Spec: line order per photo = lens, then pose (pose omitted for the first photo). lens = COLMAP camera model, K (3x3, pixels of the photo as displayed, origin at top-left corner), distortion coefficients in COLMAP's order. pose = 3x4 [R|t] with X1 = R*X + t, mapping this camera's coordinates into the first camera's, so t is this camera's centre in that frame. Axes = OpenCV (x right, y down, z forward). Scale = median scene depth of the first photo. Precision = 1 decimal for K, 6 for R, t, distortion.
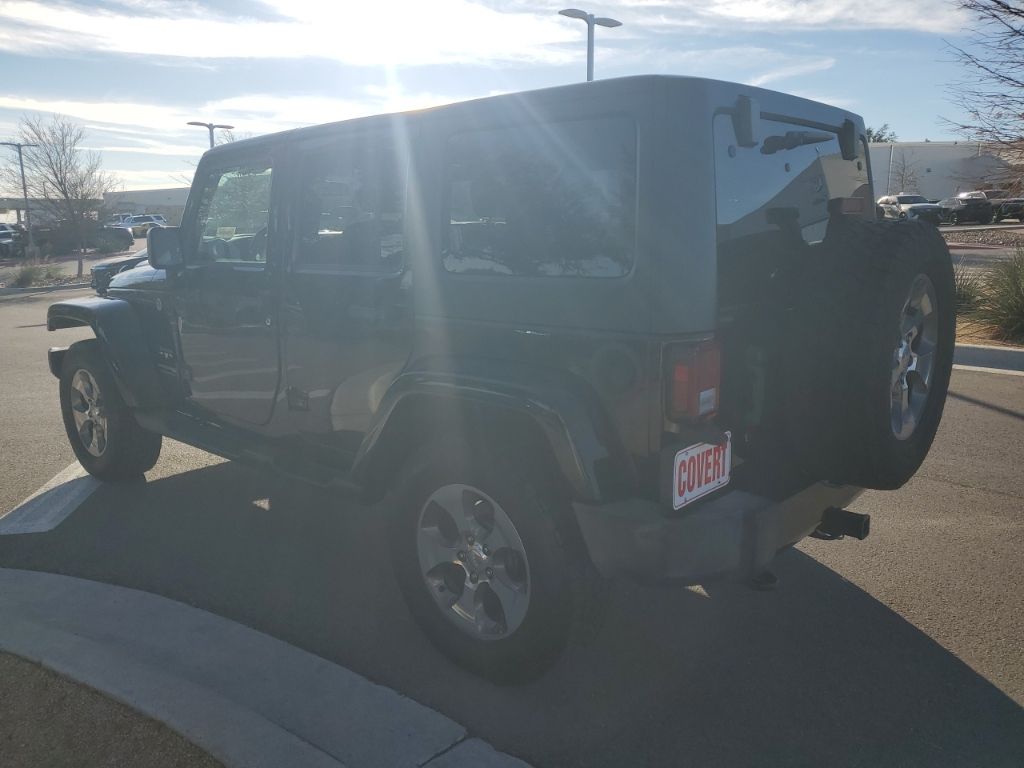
lens RADIAL K [[795.4, 0, 505.5], [0, 795.4, 386.9], [0, 0, 1]] dist [0.012839, 0.007662]
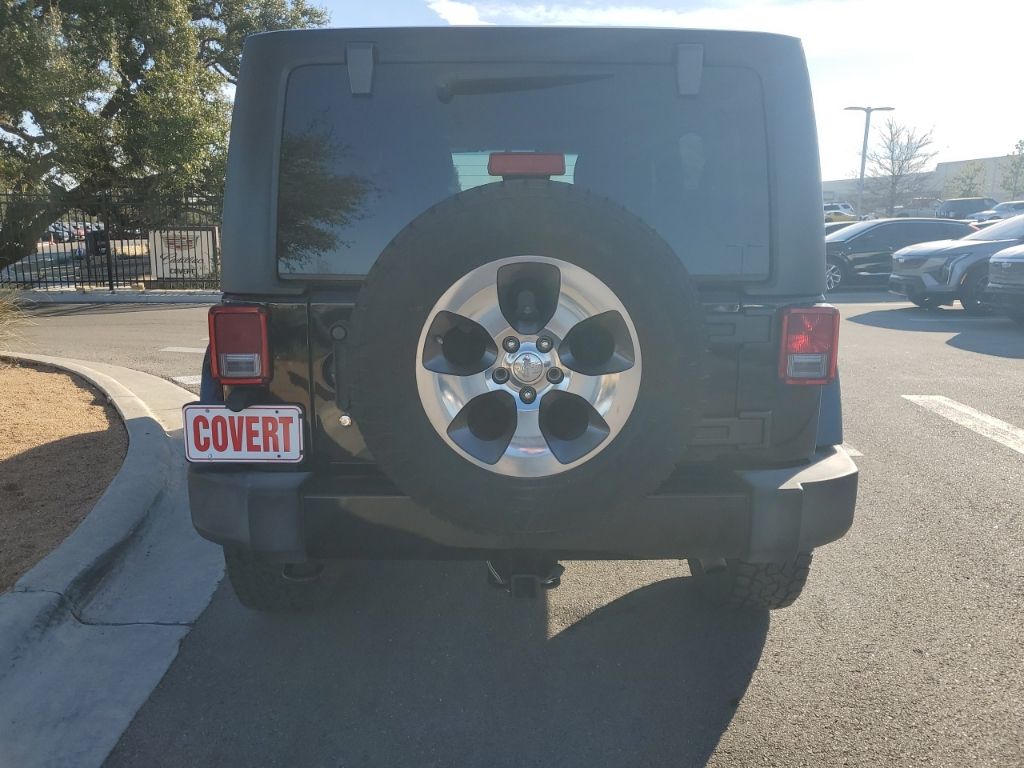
lens RADIAL K [[796.1, 0, 494.8], [0, 796.1, 383.6], [0, 0, 1]] dist [0.014788, 0.005943]
pose [[0.680765, 0.166150, -0.713410, 0.549241], [-0.159792, 0.984164, 0.076727, -0.040750], [0.714861, 0.061764, 0.696534, 0.246608]]
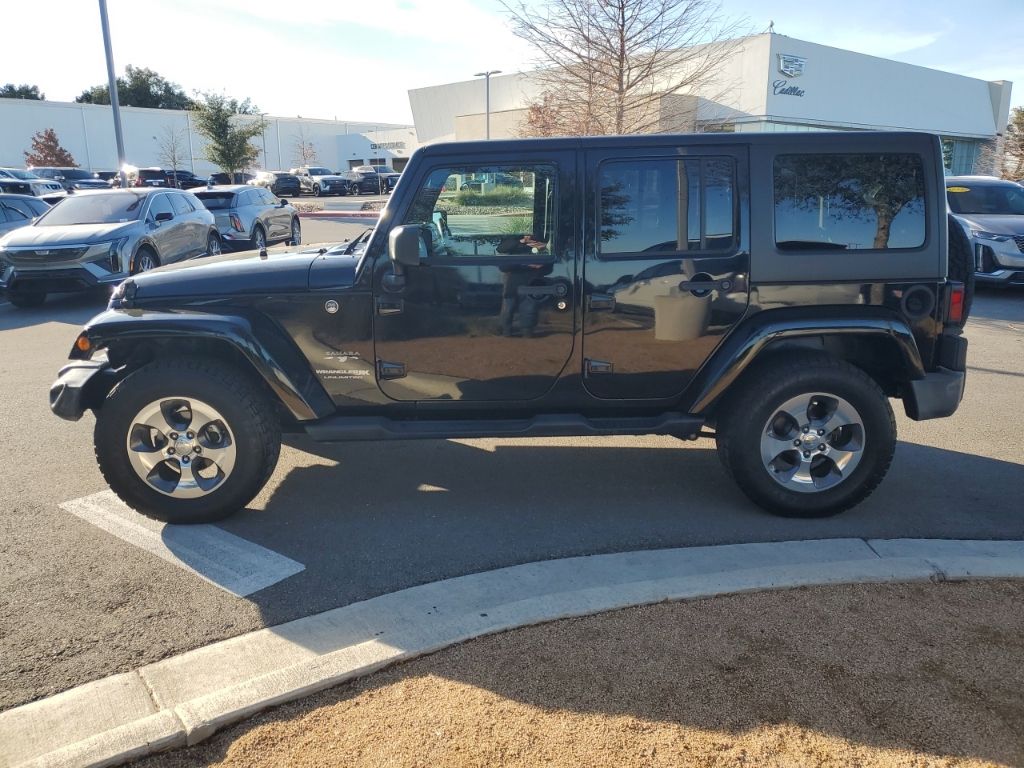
lens RADIAL K [[786.5, 0, 512.0], [0, 786.5, 384.0], [0, 0, 1]] dist [0.012307, 0.003381]
pose [[0.718830, -0.164978, 0.675327, -0.802554], [0.138595, 0.985941, 0.093335, -0.061864], [-0.681231, 0.026505, 0.731589, 0.156617]]
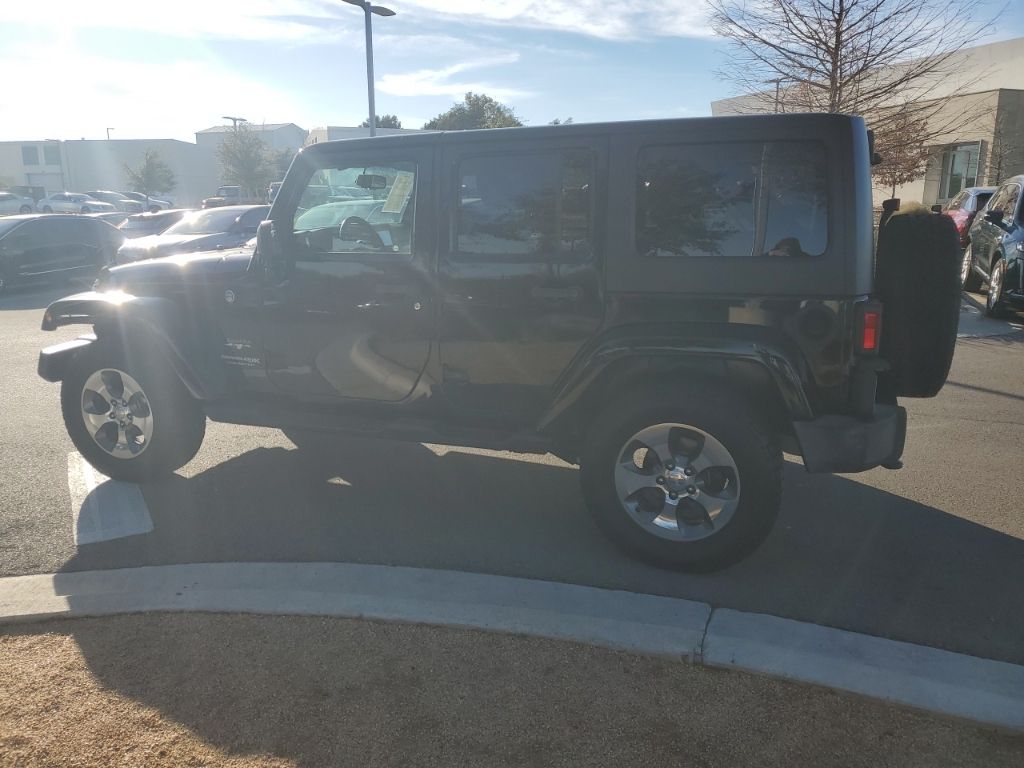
lens RADIAL K [[795.4, 0, 505.5], [0, 795.4, 386.9], [0, 0, 1]] dist [0.012839, 0.007662]
pose [[0.931232, -0.078261, 0.355925, -0.411542], [0.070496, 0.996906, 0.034755, 0.000439], [-0.357543, -0.007274, 0.933868, -0.058112]]
